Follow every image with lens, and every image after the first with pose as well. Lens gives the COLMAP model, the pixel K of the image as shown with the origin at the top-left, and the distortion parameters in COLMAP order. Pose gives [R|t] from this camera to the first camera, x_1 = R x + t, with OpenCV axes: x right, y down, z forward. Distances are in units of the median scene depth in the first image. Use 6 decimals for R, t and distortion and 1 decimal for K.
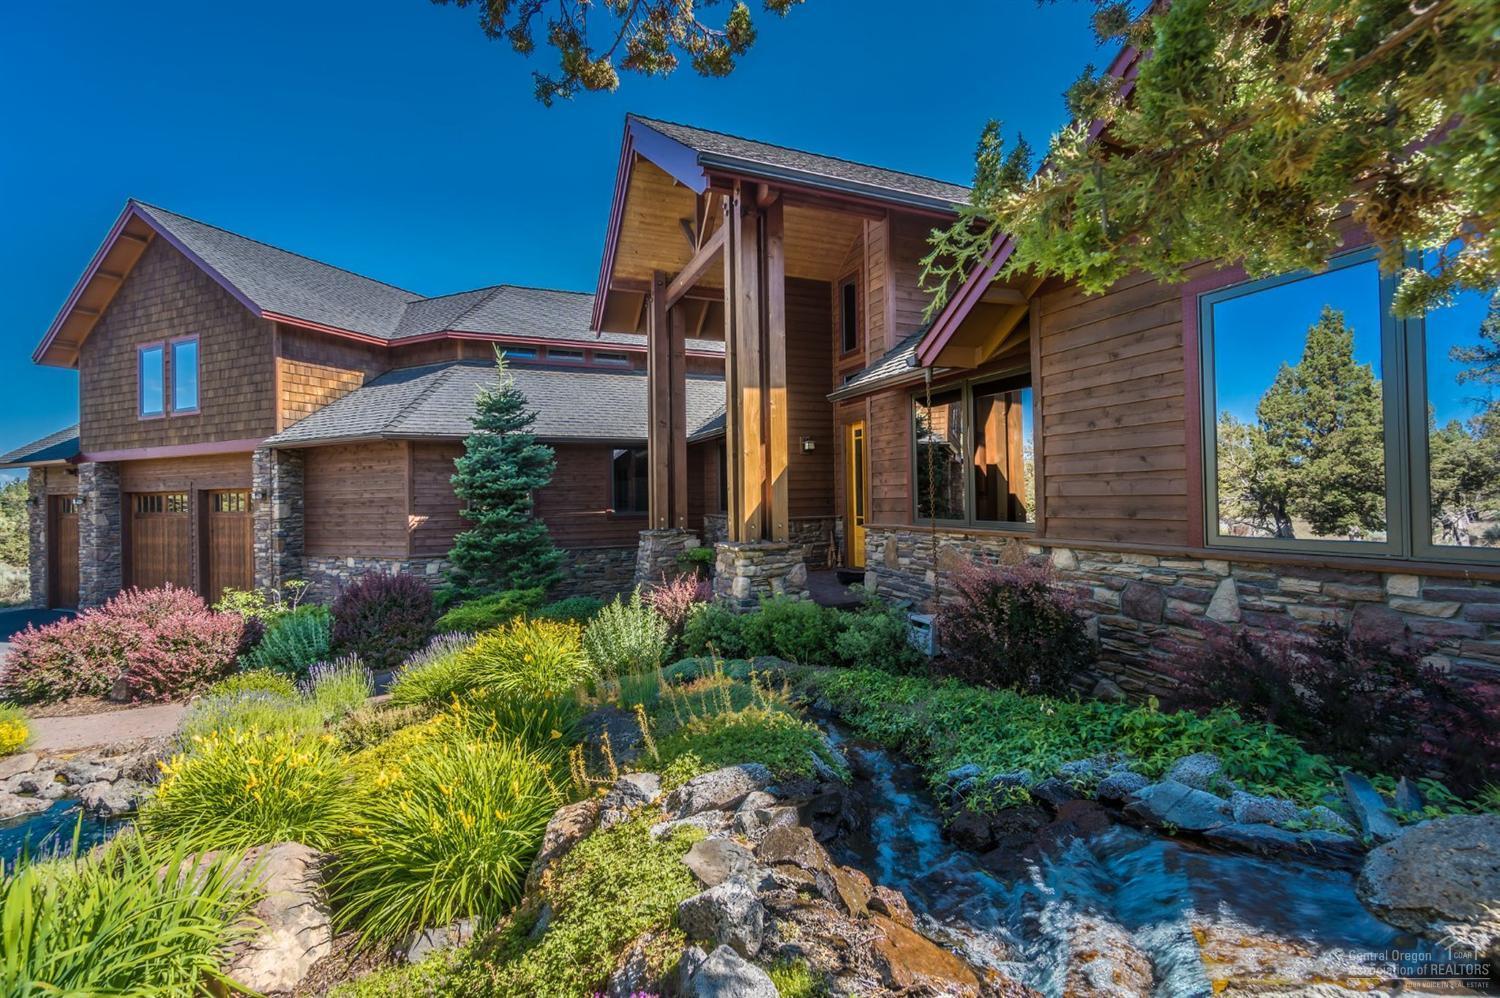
lens RADIAL K [[659.8, 0, 750.0], [0, 659.8, 499.0], [0, 0, 1]] dist [-0.001230, -0.000358]
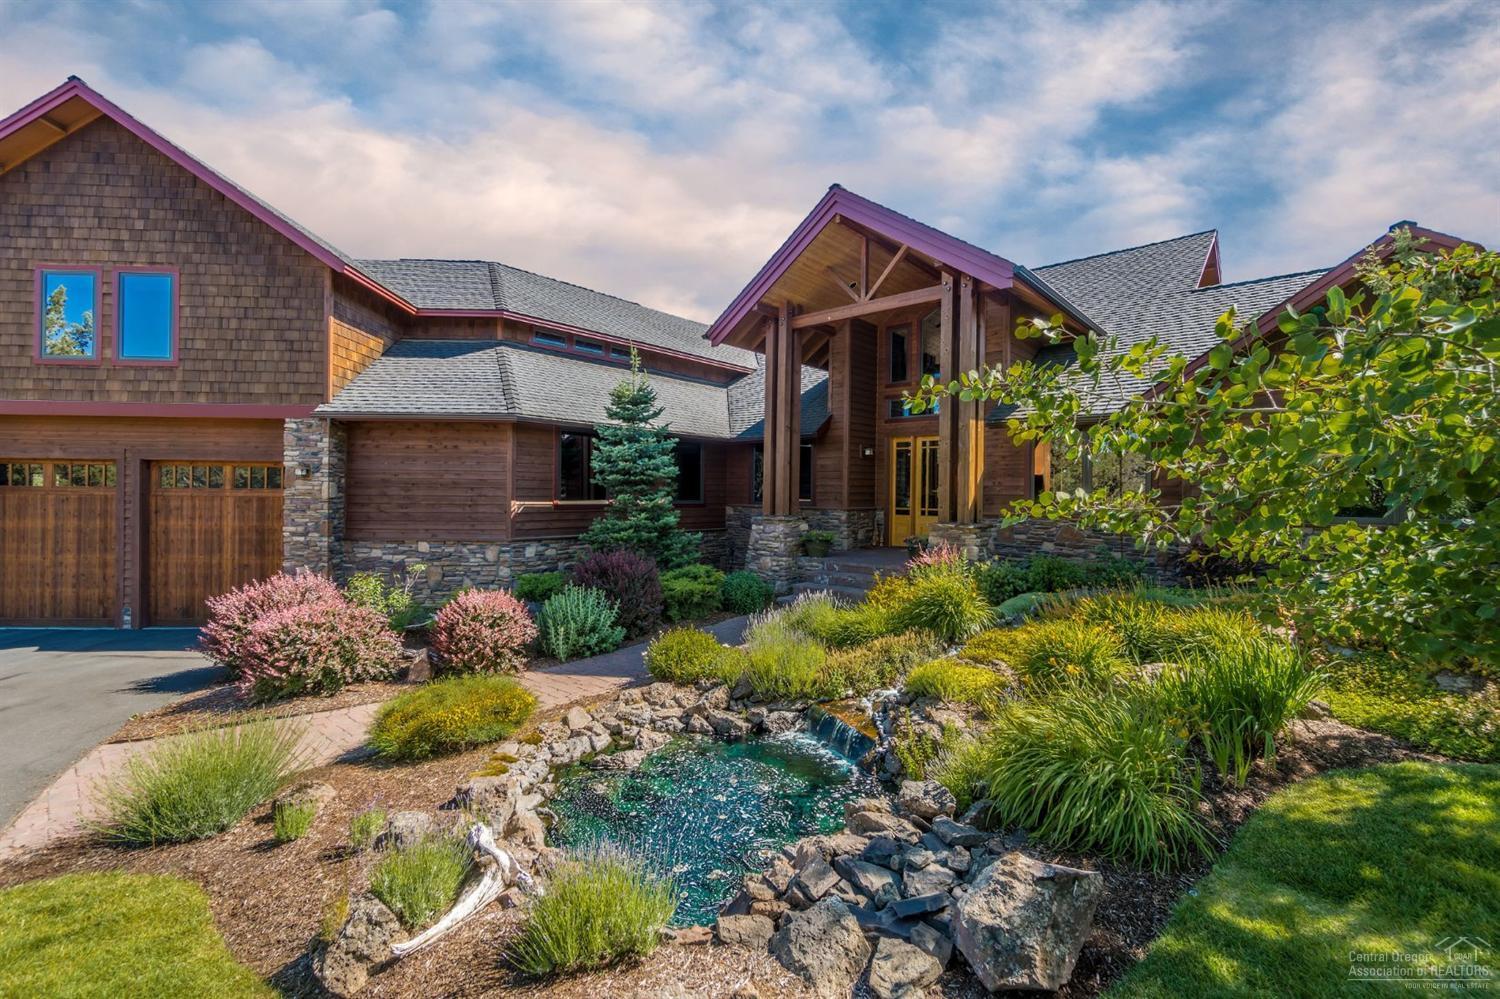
lens RADIAL K [[659.8, 0, 750.0], [0, 659.8, 499.5], [0, 0, 1]] dist [-0.001230, -0.000358]
pose [[0.896623, 0.025462, 0.442062, -0.596480], [-0.027710, 0.999615, -0.001372, 0.016990], [-0.441927, -0.011019, 0.896983, -0.043936]]
